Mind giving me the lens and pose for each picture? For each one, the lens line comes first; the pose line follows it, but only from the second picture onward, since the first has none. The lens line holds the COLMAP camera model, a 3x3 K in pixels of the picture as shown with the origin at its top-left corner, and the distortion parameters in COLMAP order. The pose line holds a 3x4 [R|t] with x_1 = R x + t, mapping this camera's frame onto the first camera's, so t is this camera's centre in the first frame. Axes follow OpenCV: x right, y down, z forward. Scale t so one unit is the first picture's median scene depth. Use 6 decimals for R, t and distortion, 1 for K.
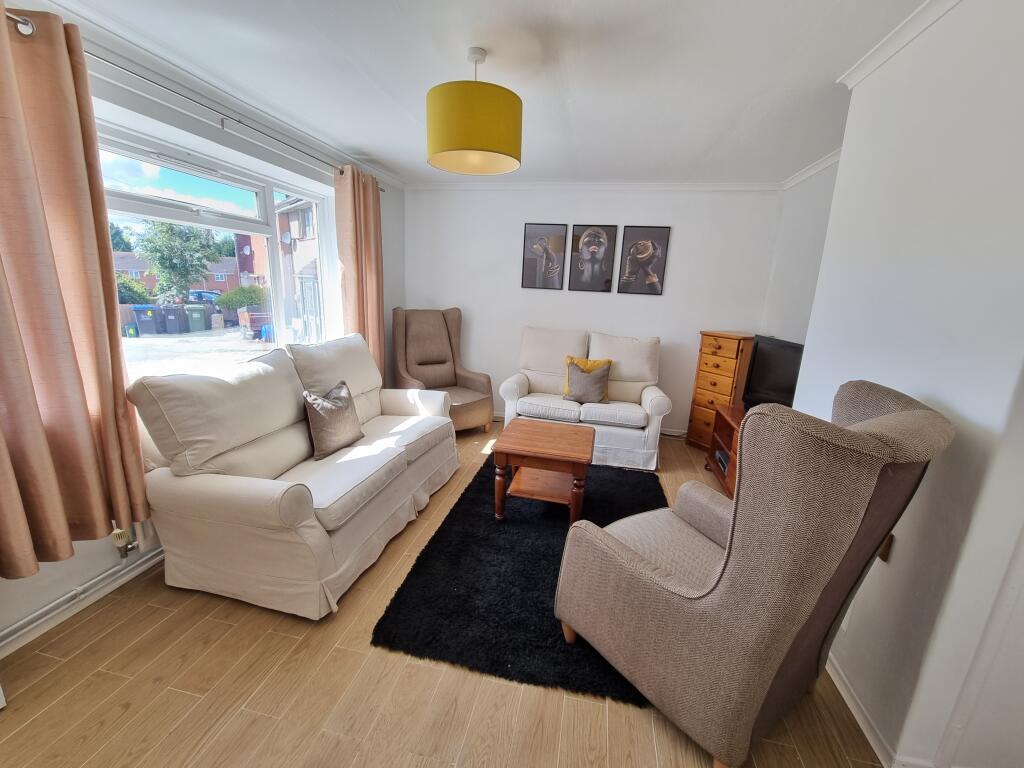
lens RADIAL K [[416.6, 0, 515.9], [0, 416.6, 385.7], [0, 0, 1]] dist [-0.000945, 0.000133]
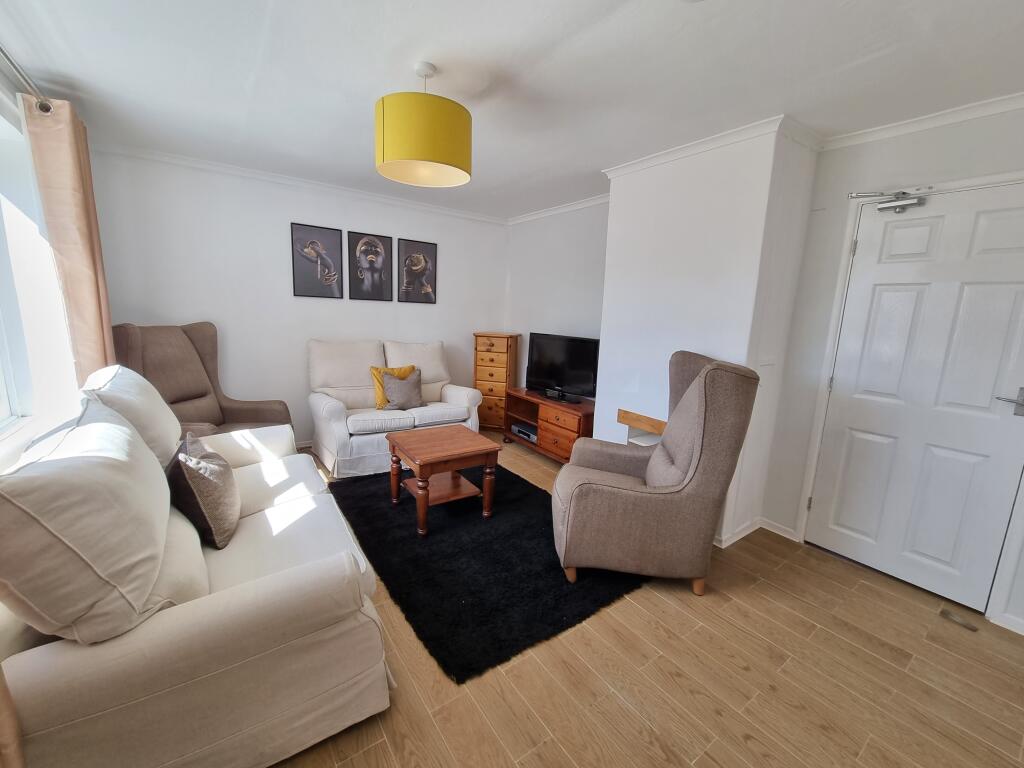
lens RADIAL K [[416.6, 0, 514.2], [0, 416.6, 382.7], [0, 0, 1]] dist [-0.000945, 0.000133]
pose [[0.681720, -0.142686, 0.717564, -0.359784], [0.158522, 0.986306, 0.045521, -0.026630], [-0.714233, 0.082717, 0.695003, 0.093494]]
